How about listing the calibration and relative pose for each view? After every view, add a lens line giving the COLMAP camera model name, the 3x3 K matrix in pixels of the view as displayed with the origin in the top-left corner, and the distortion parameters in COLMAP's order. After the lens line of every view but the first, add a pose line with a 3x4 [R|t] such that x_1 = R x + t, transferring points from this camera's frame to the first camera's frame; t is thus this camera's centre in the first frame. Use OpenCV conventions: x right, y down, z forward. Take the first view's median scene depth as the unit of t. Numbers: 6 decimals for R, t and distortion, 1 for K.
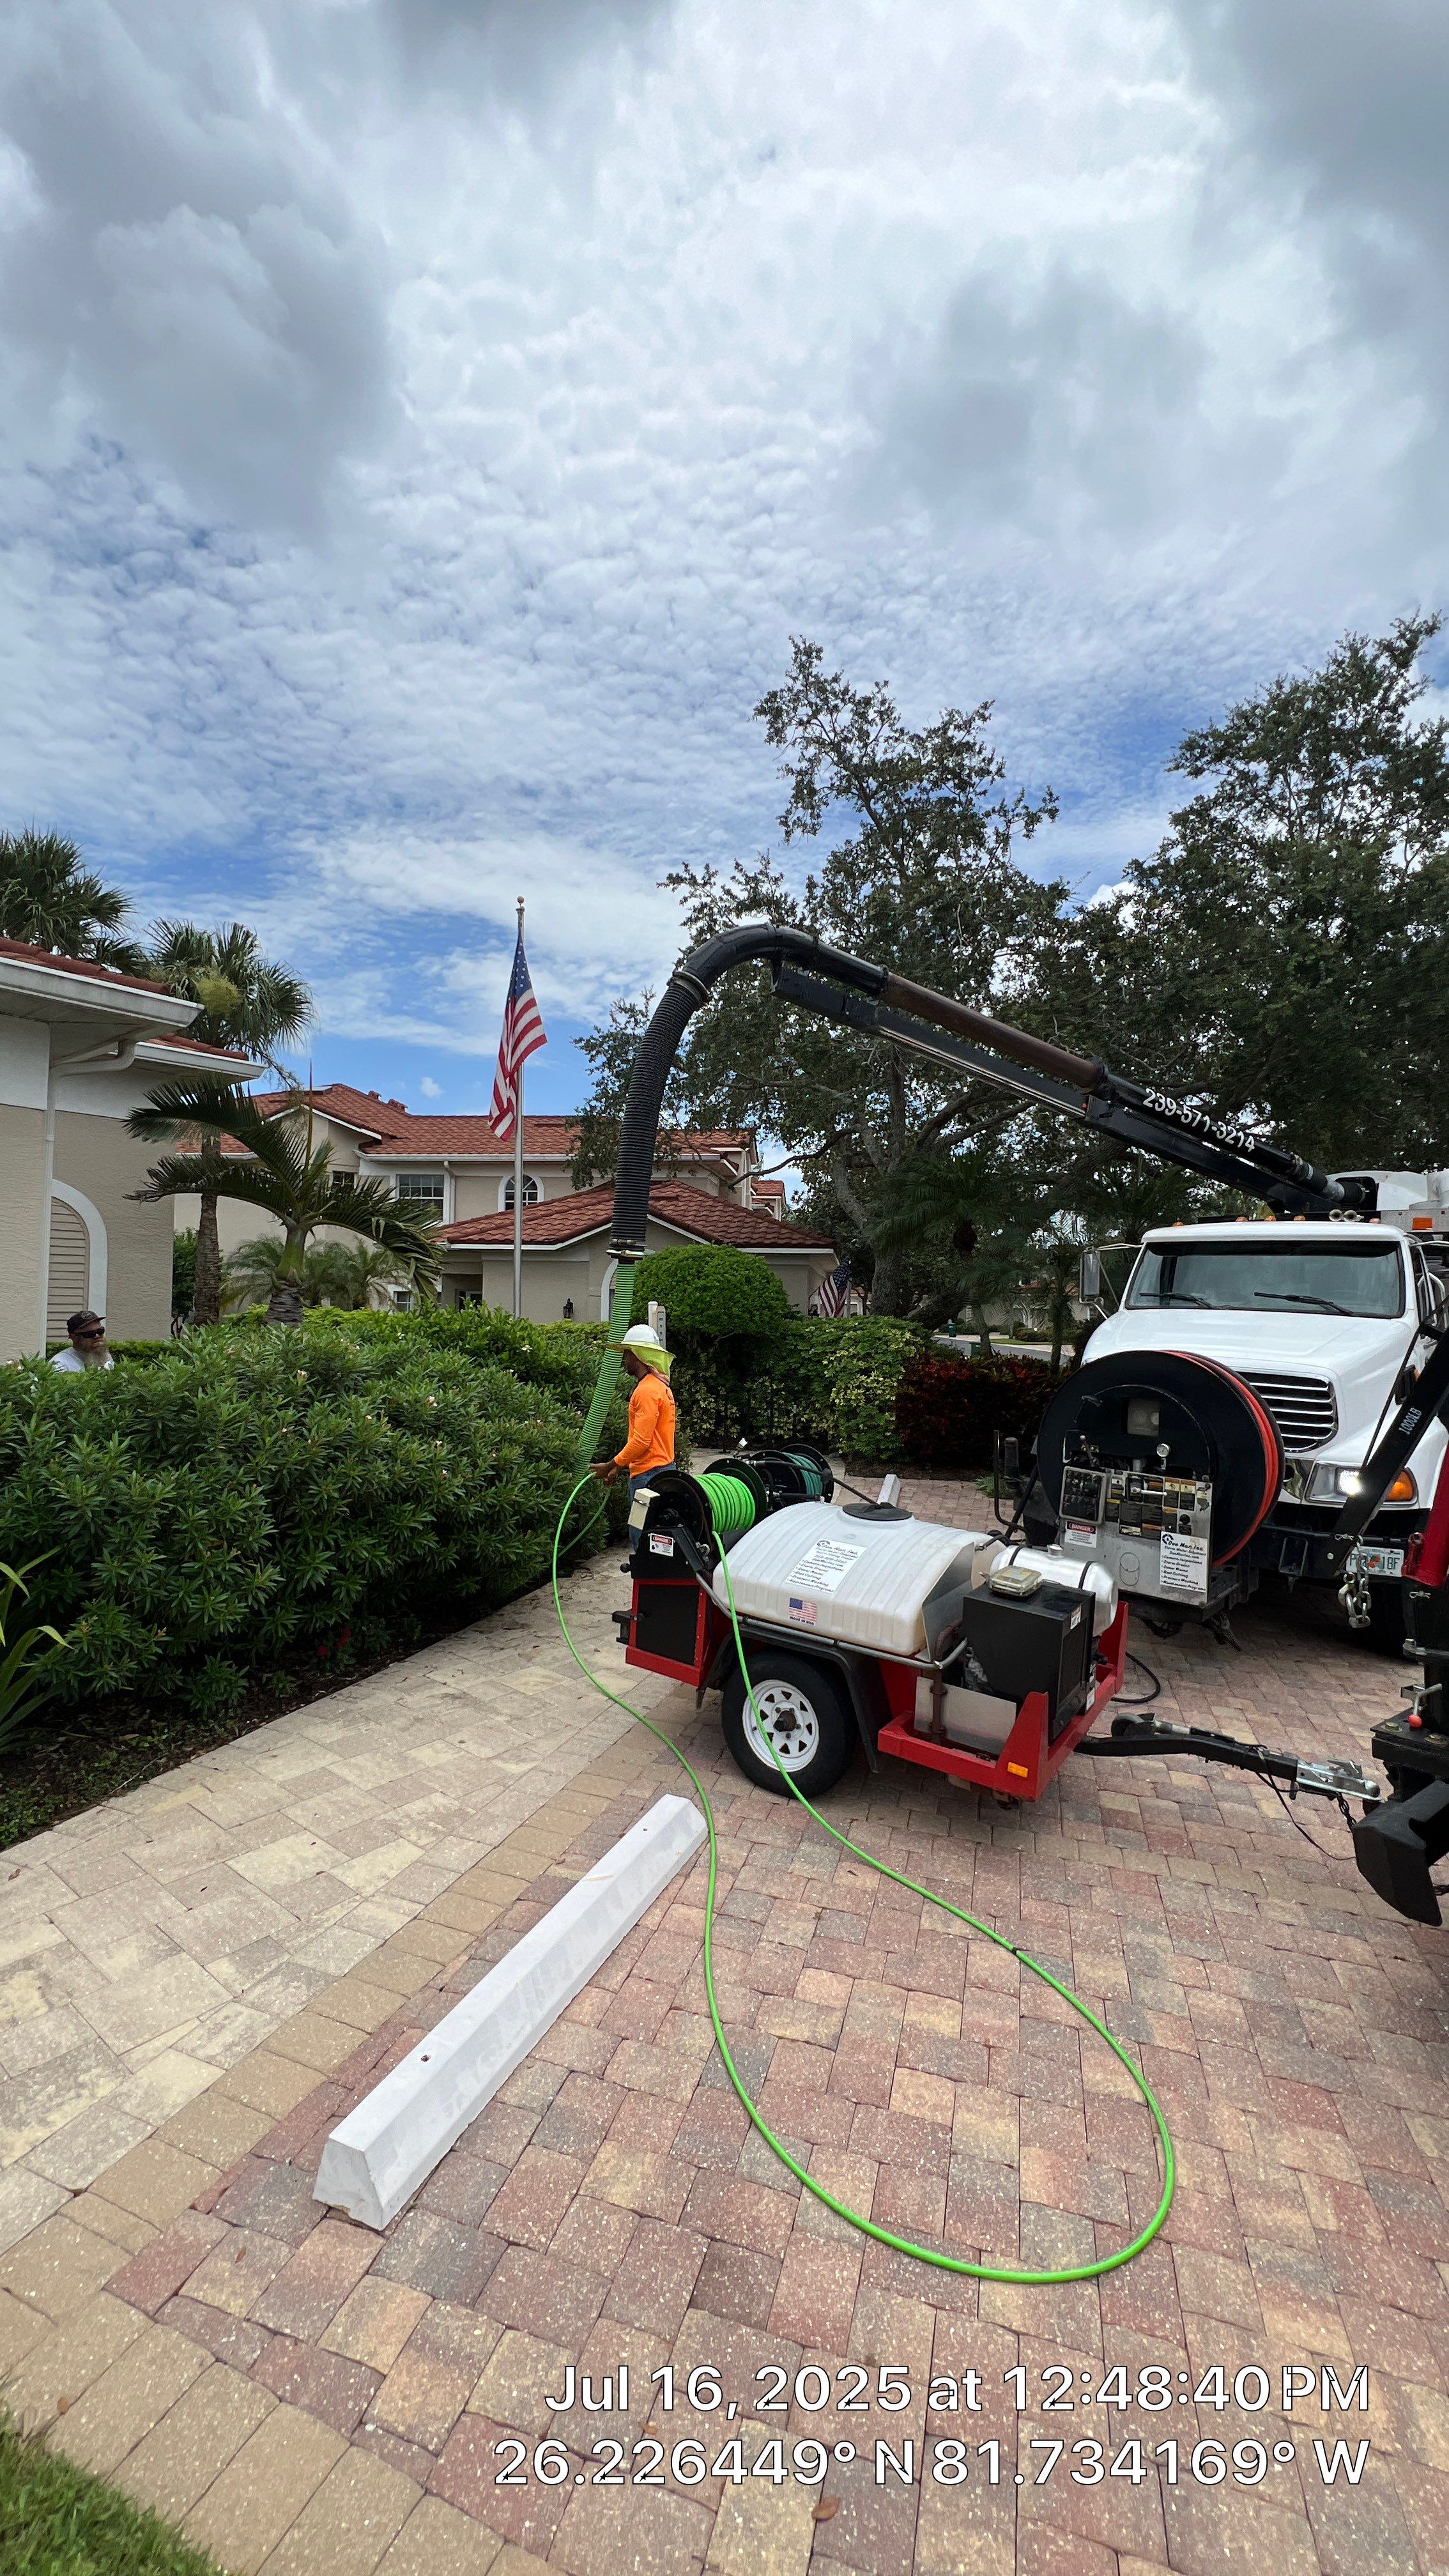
lens RADIAL K [[1013.1, 0, 734.7], [0, 1013.1, 1286.0], [0, 0, 1]] dist [-0.001498, 0.000655]
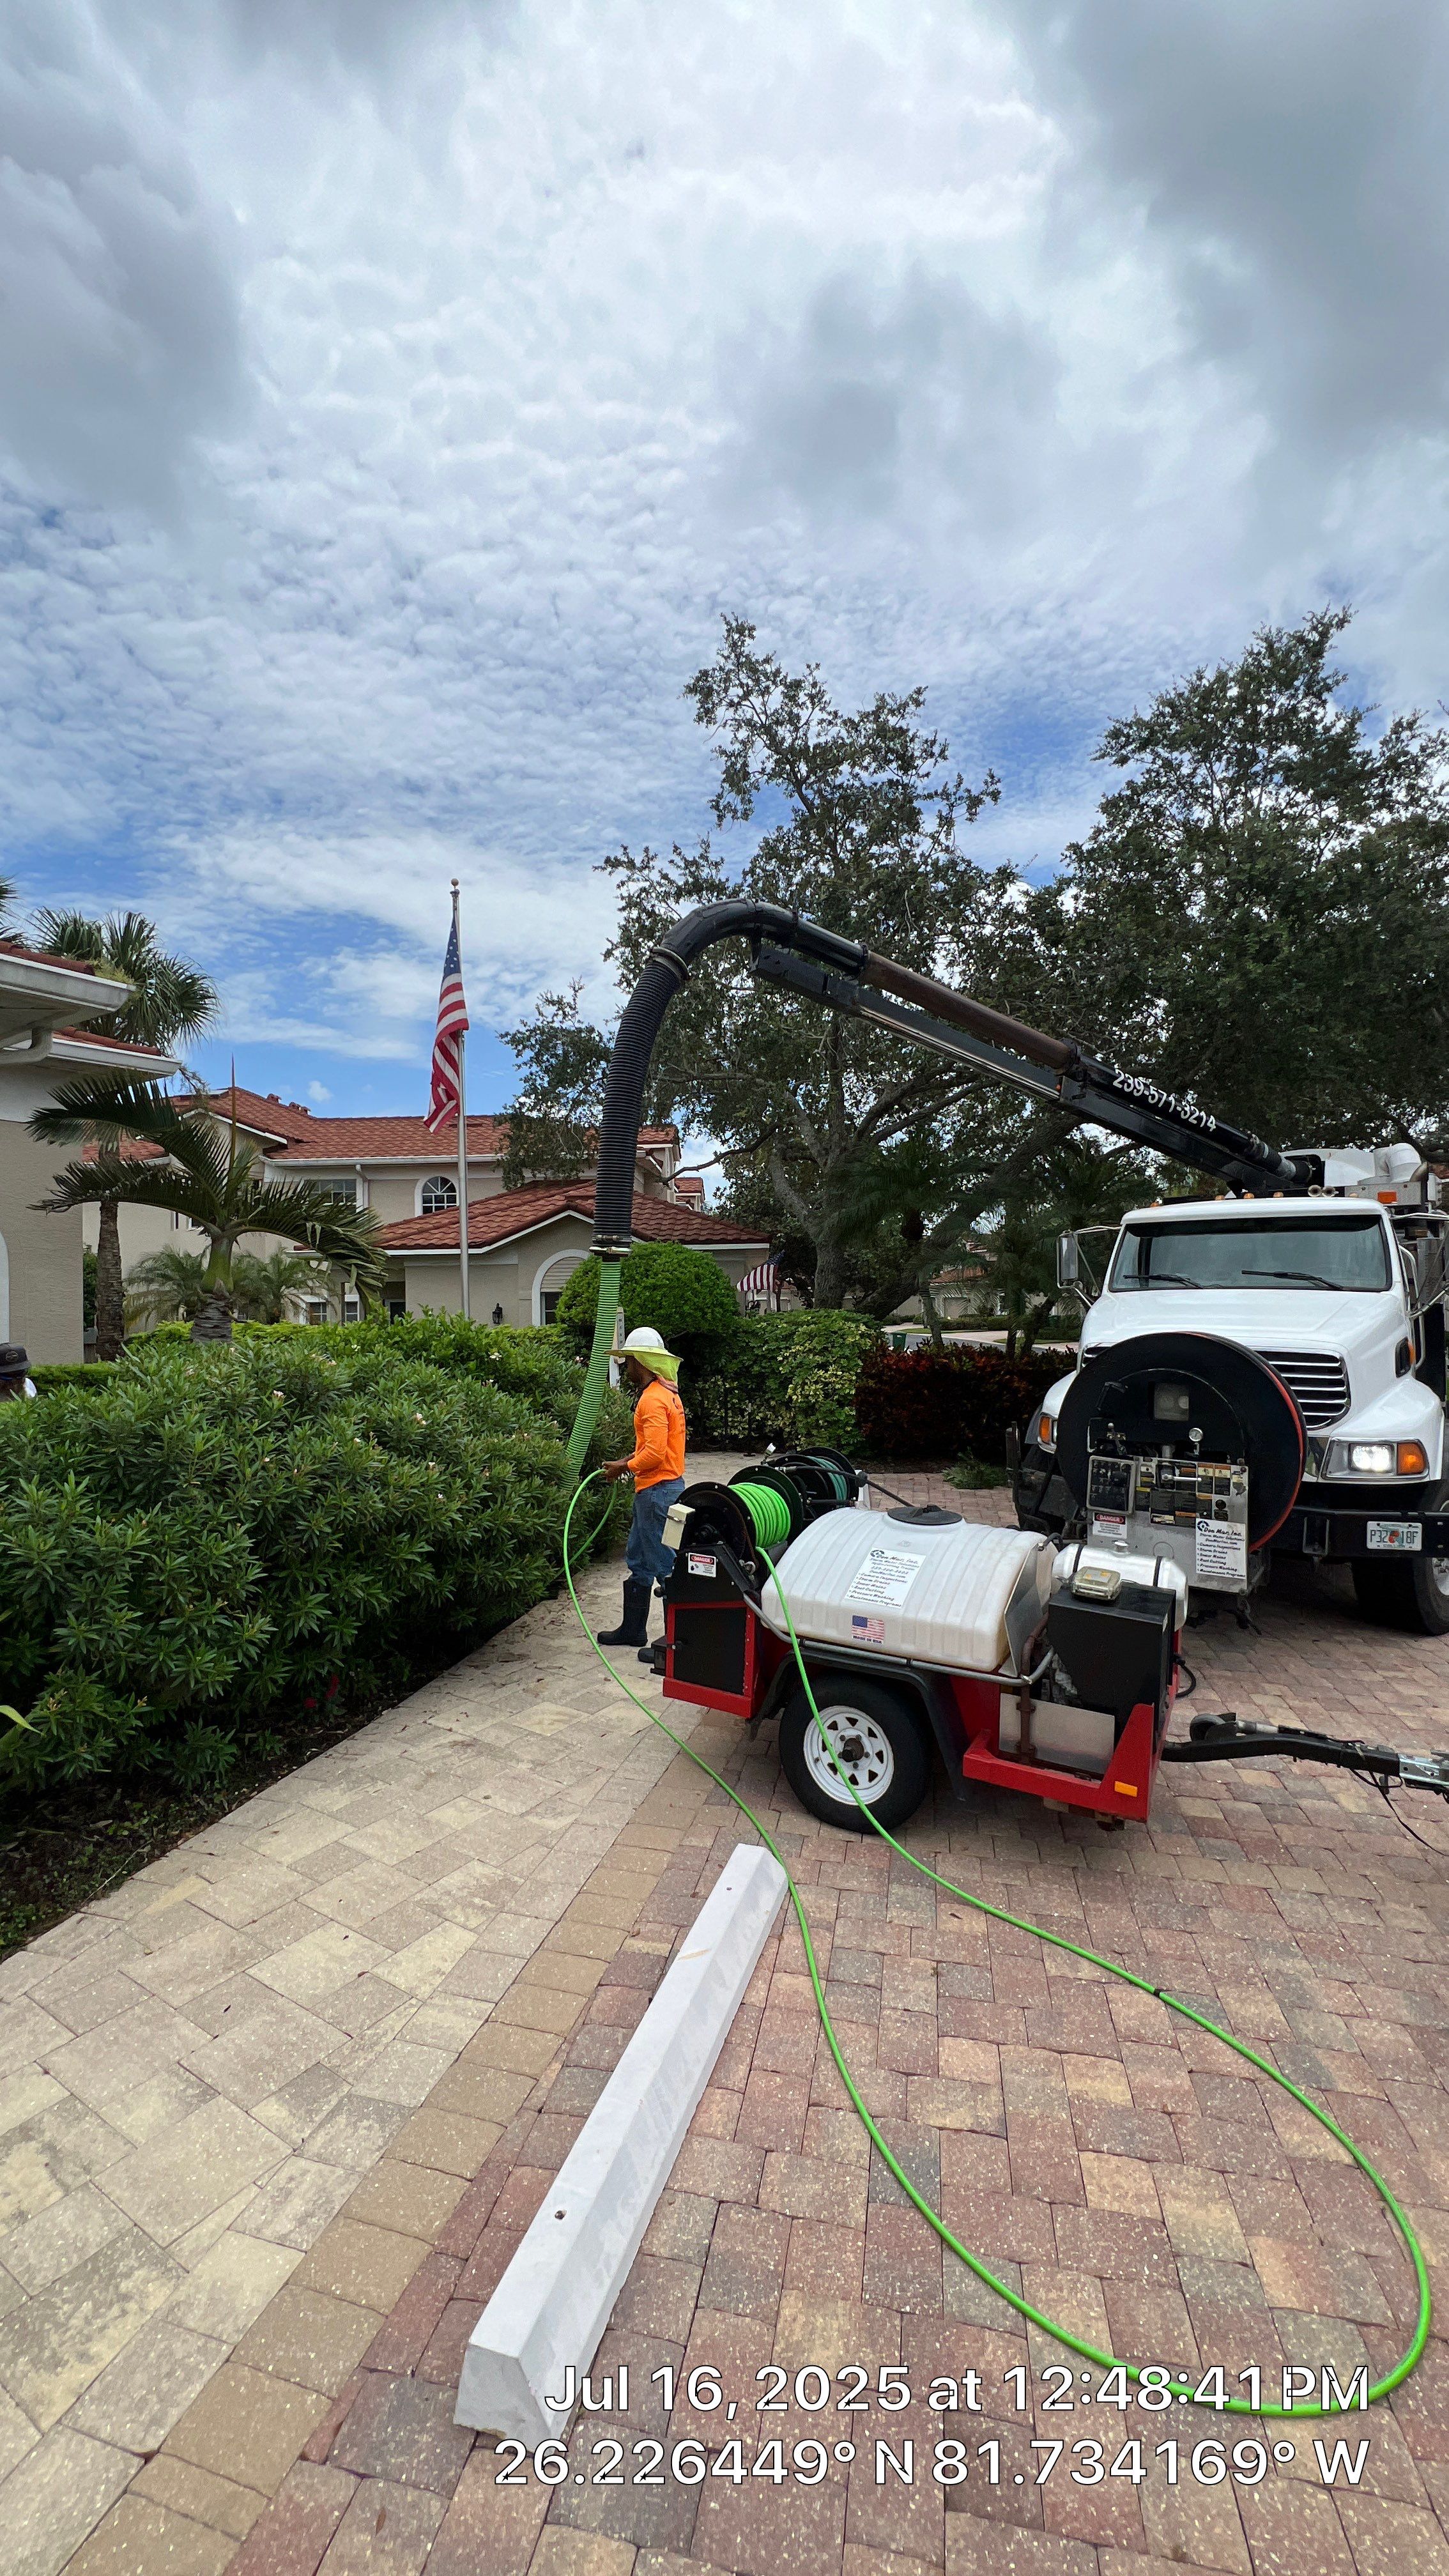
lens RADIAL K [[1013.1, 0, 734.7], [0, 1013.1, 1286.0], [0, 0, 1]] dist [-0.001498, 0.000655]
pose [[0.995522, -0.034356, 0.088067, -0.115167], [0.034199, 0.999410, 0.003289, 0.002155], [-0.088128, -0.000262, 0.996109, 0.088249]]
